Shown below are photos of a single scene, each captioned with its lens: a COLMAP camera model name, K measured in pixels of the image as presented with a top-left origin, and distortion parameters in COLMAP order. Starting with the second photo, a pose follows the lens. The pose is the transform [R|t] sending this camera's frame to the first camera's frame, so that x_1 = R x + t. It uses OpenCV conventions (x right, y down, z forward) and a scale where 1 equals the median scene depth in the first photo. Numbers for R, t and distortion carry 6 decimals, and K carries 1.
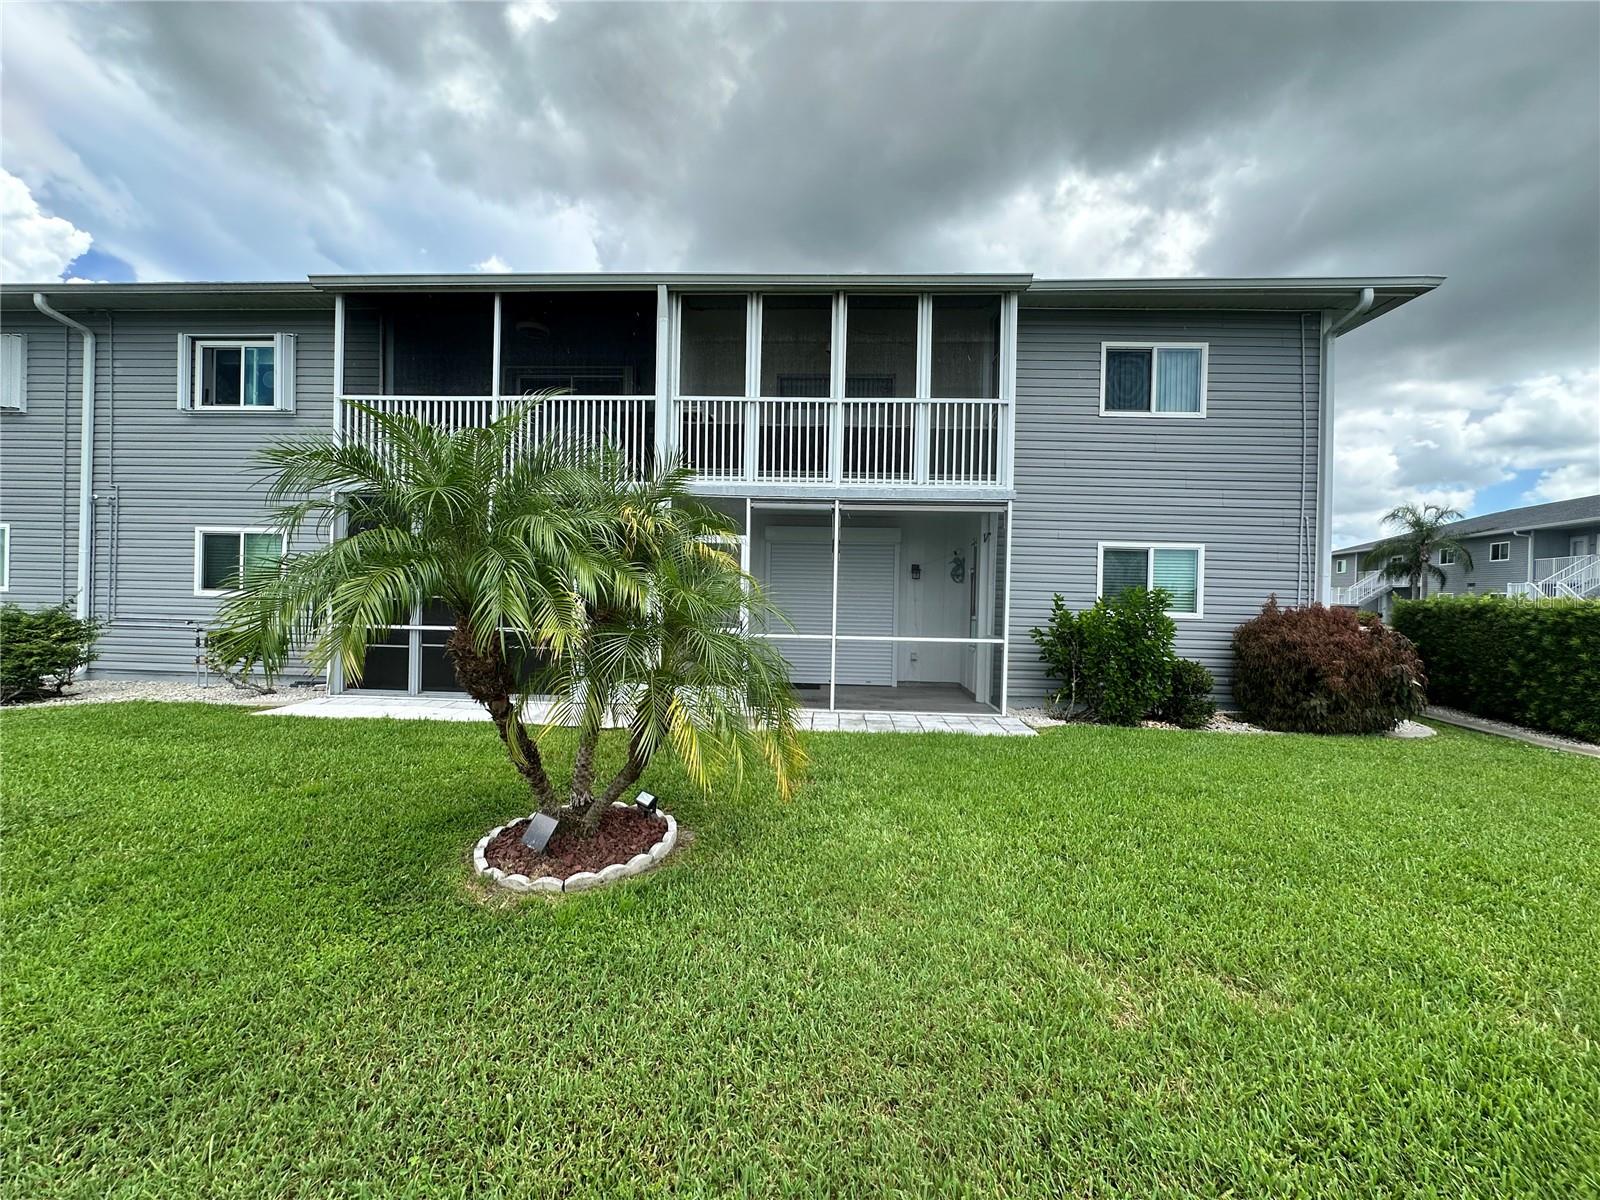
lens RADIAL K [[646.8, 0, 802.2], [0, 646.8, 594.4], [0, 0, 1]] dist [-0.000863, 0.000362]
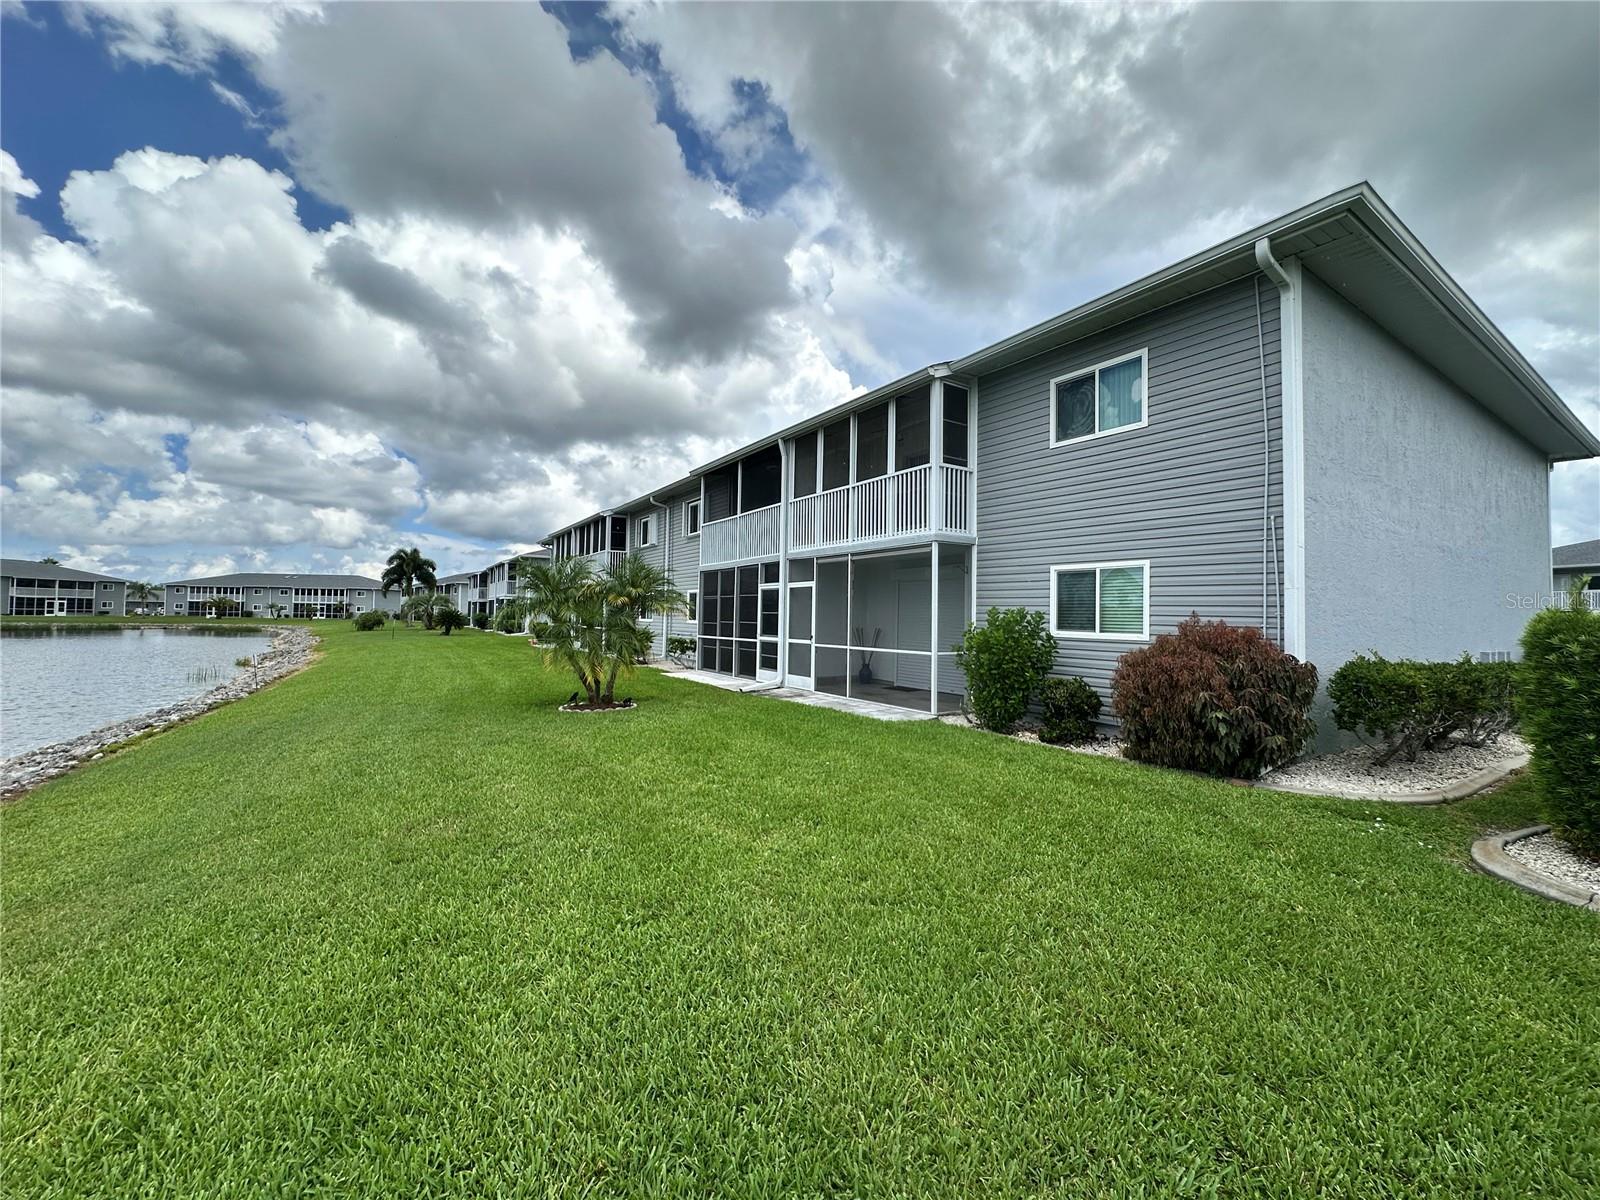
lens RADIAL K [[646.8, 0, 802.2], [0, 646.8, 594.4], [0, 0, 1]] dist [-0.000863, 0.000362]
pose [[0.588044, -0.041447, -0.807766, 1.181296], [-0.002850, 0.998574, -0.053312, 0.024910], [0.808824, 0.033652, 0.587087, 0.055619]]
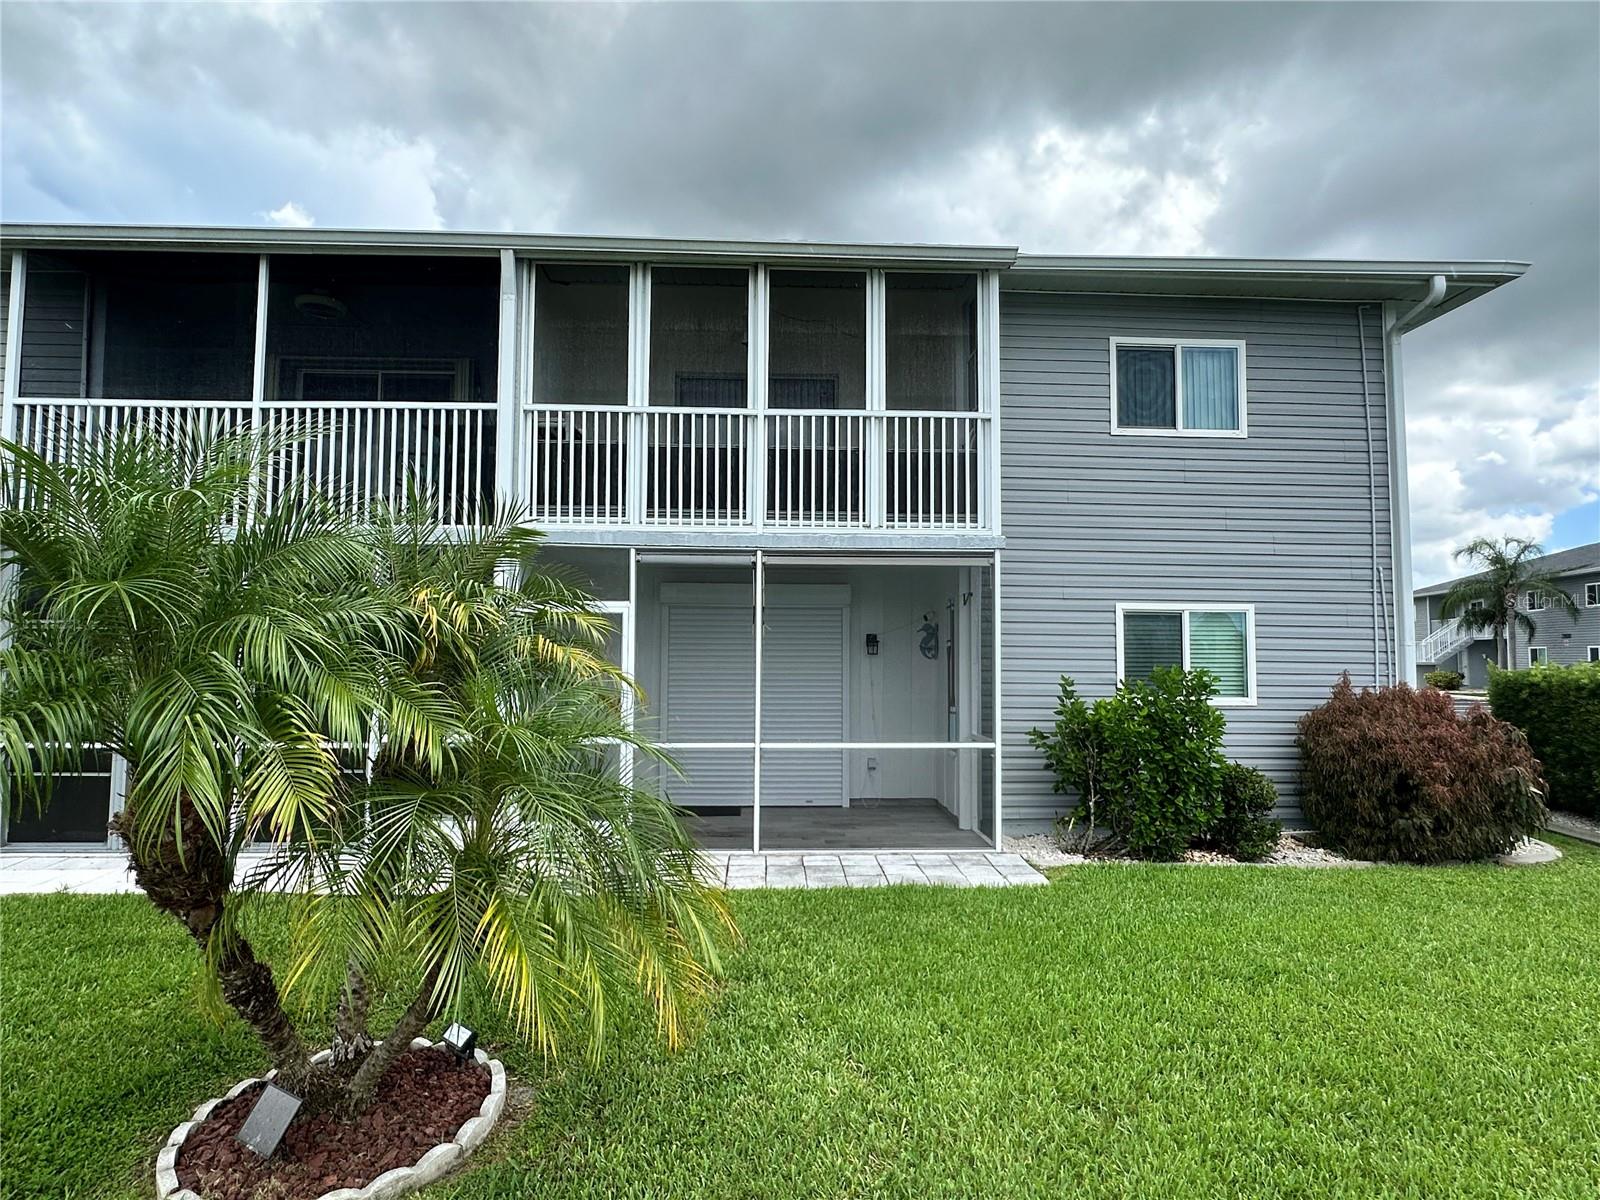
lens RADIAL K [[879.8, 0, 800.0], [0, 879.8, 600.0], [0, 0, 1]] dist [0.000851, -0.001050]
pose [[0.995951, -0.011477, 0.089160, 0.011932], [0.017379, 0.997688, -0.065702, -0.027657], [-0.088200, 0.066986, 0.993848, 0.041524]]
